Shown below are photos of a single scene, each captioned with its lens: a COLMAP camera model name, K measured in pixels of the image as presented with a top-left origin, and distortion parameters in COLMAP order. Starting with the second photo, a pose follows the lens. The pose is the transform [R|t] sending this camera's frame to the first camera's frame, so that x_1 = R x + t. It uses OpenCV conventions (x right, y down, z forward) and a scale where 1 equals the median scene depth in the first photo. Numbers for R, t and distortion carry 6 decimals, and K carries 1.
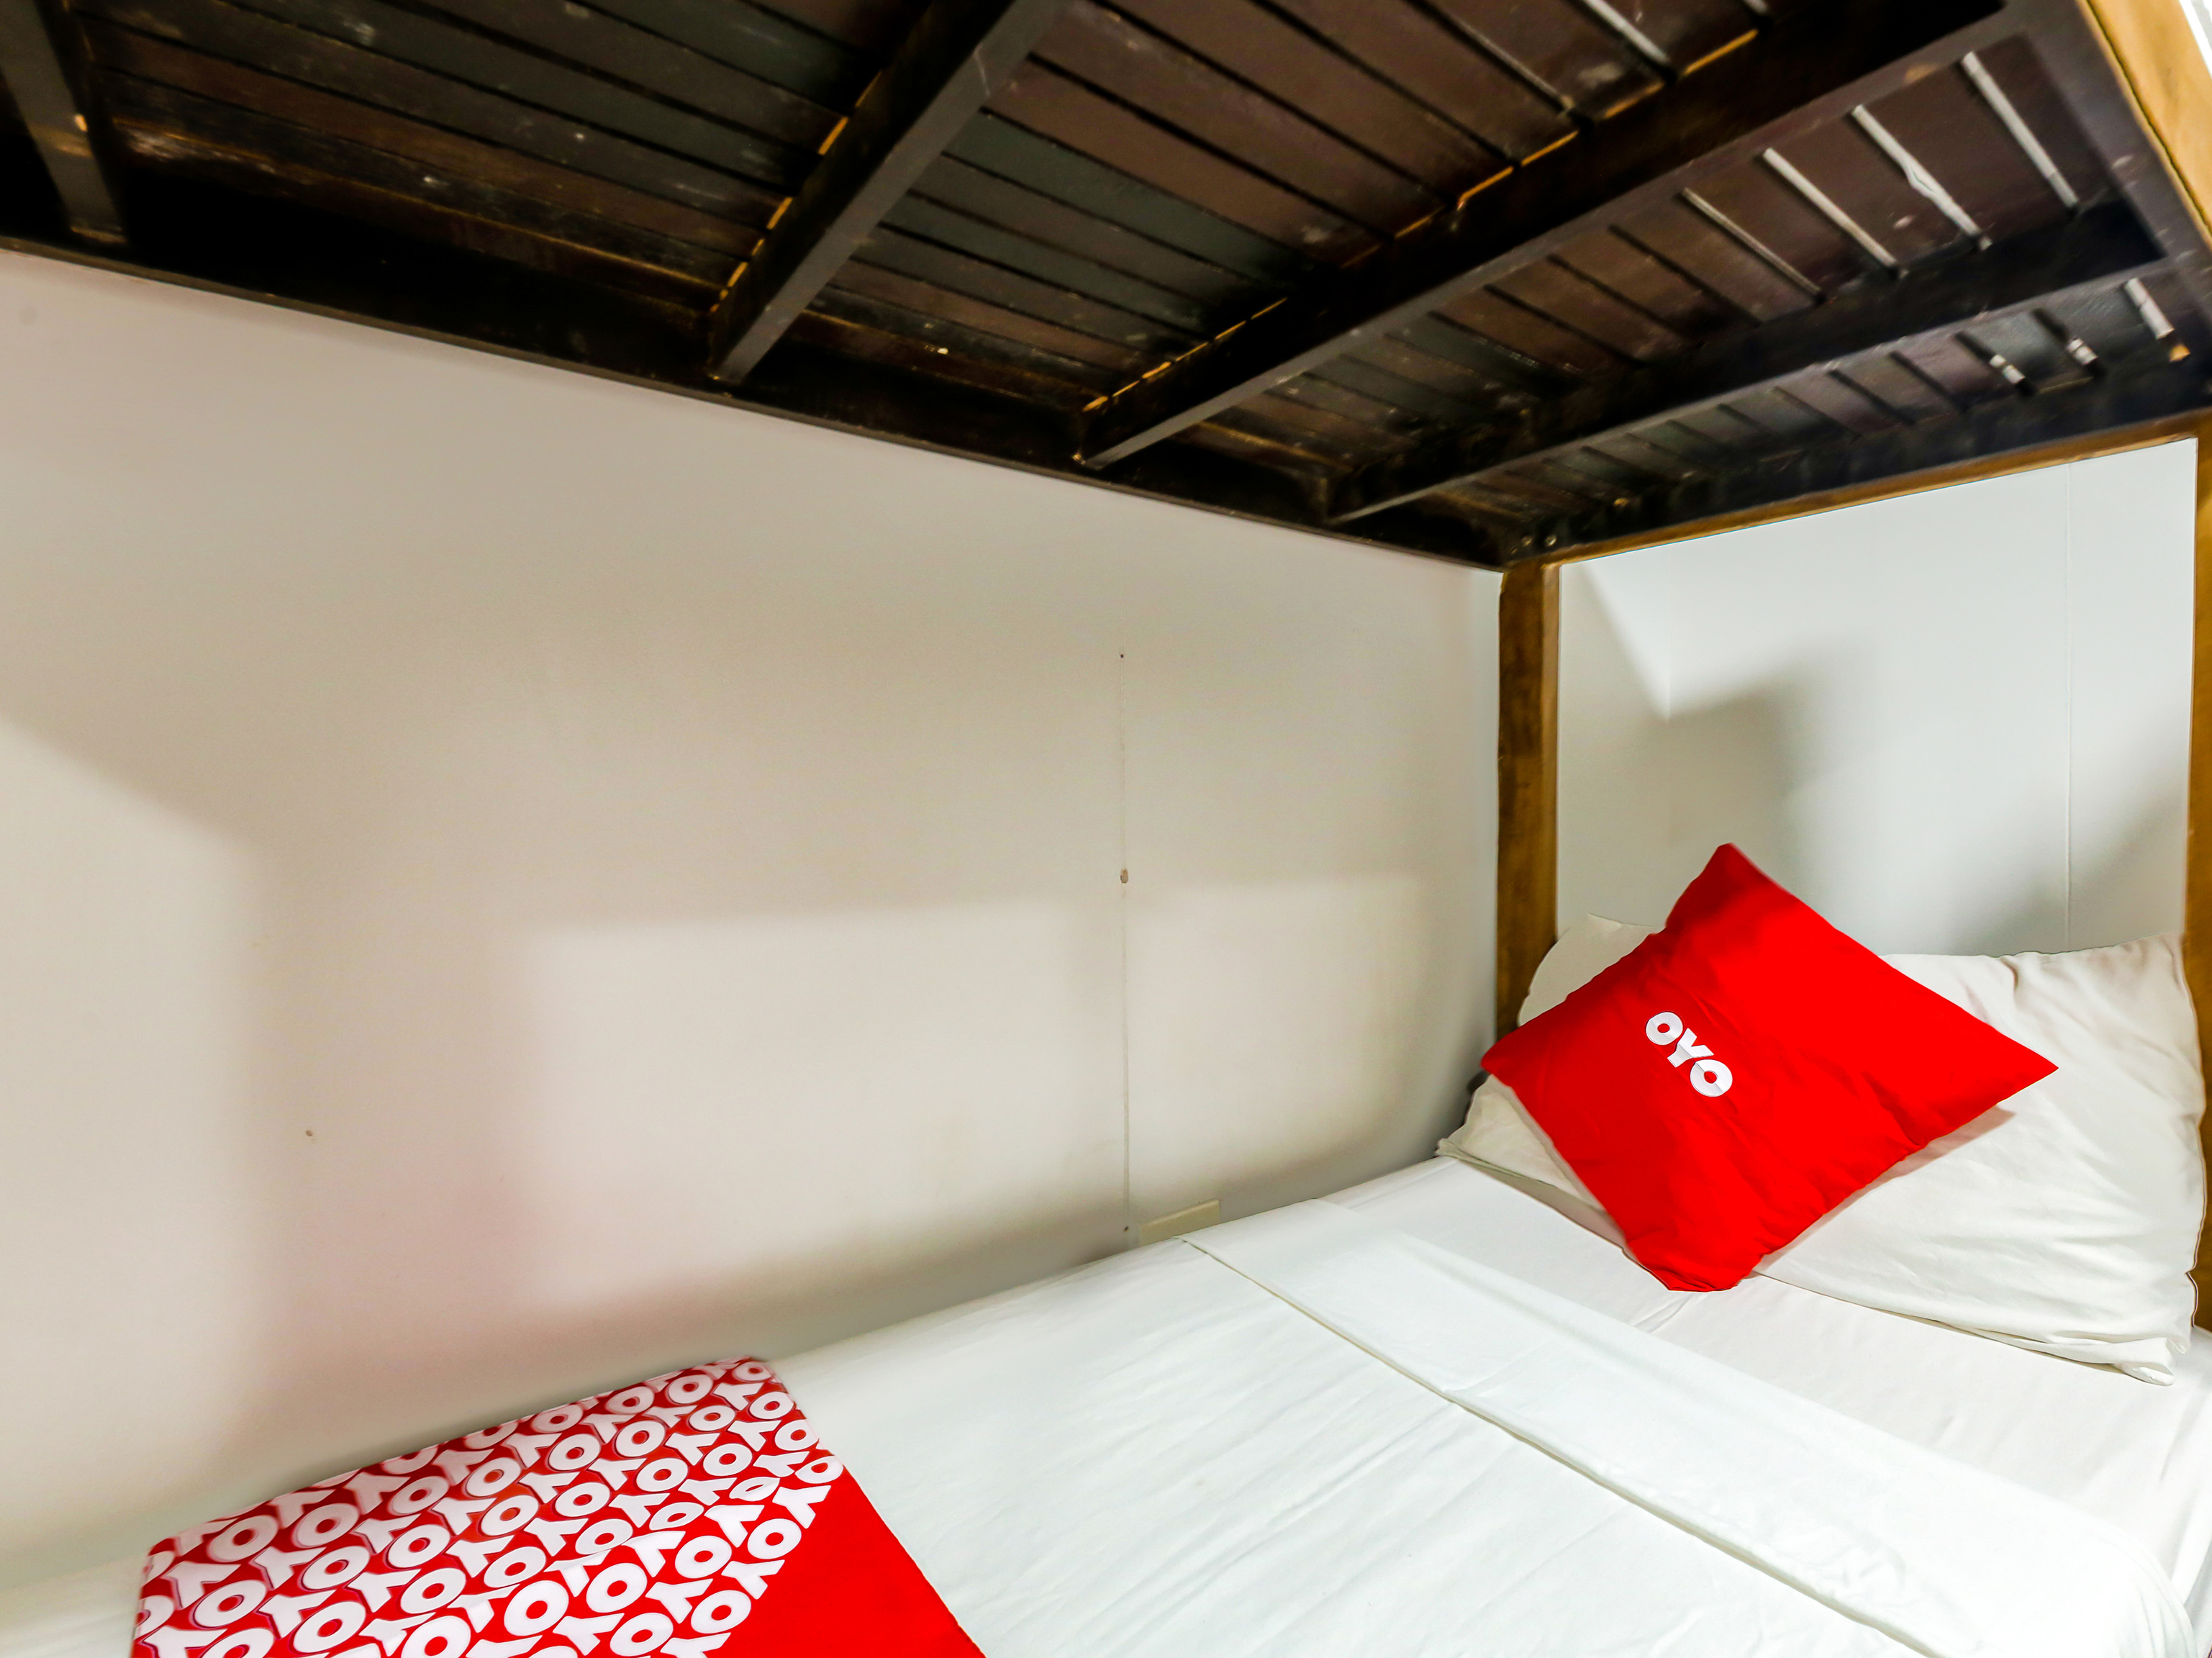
lens RADIAL K [[1018.3, 0, 1113.2], [0, 1018.3, 819.5], [0, 0, 1]] dist [-0.003001, -0.001333]
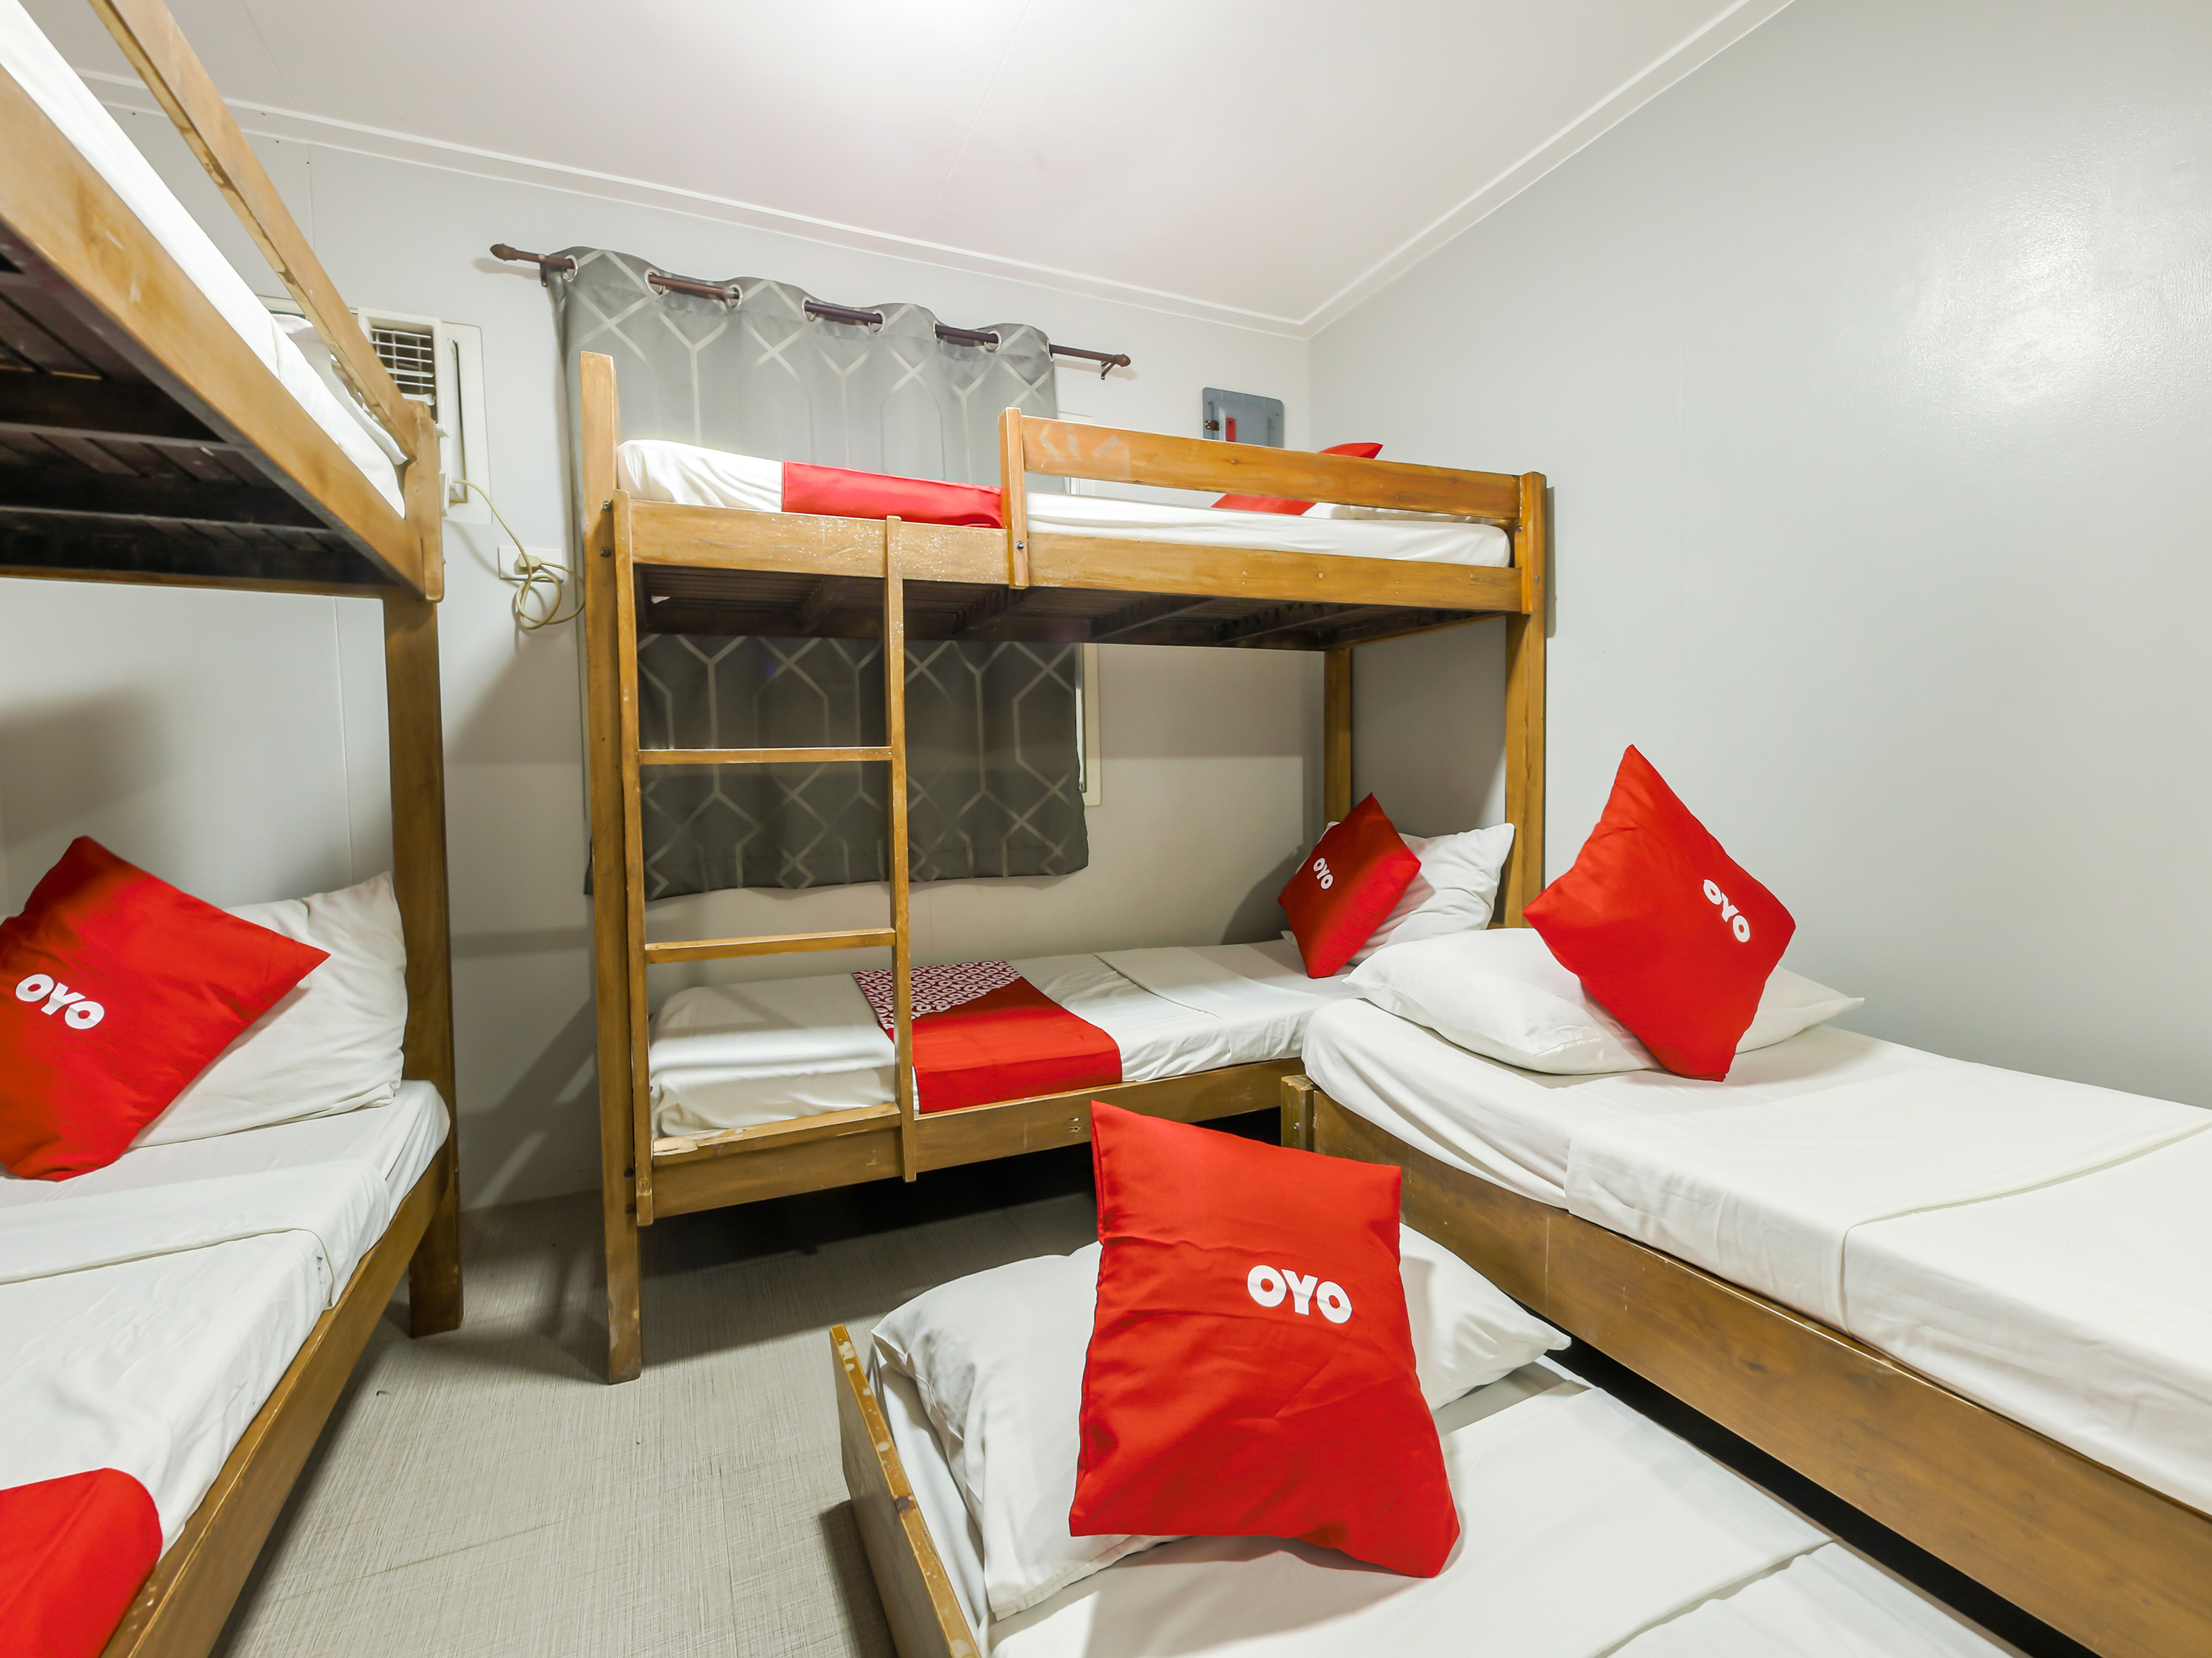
lens RADIAL K [[1018.3, 0, 1110.5], [0, 1018.3, 821.1], [0, 0, 1]] dist [-0.003001, -0.001333]
pose [[0.209261, -0.038705, 0.977094, -0.413280], [0.034396, 0.998889, 0.032202, 0.009304], [-0.977255, 0.026869, 0.210360, -0.589328]]
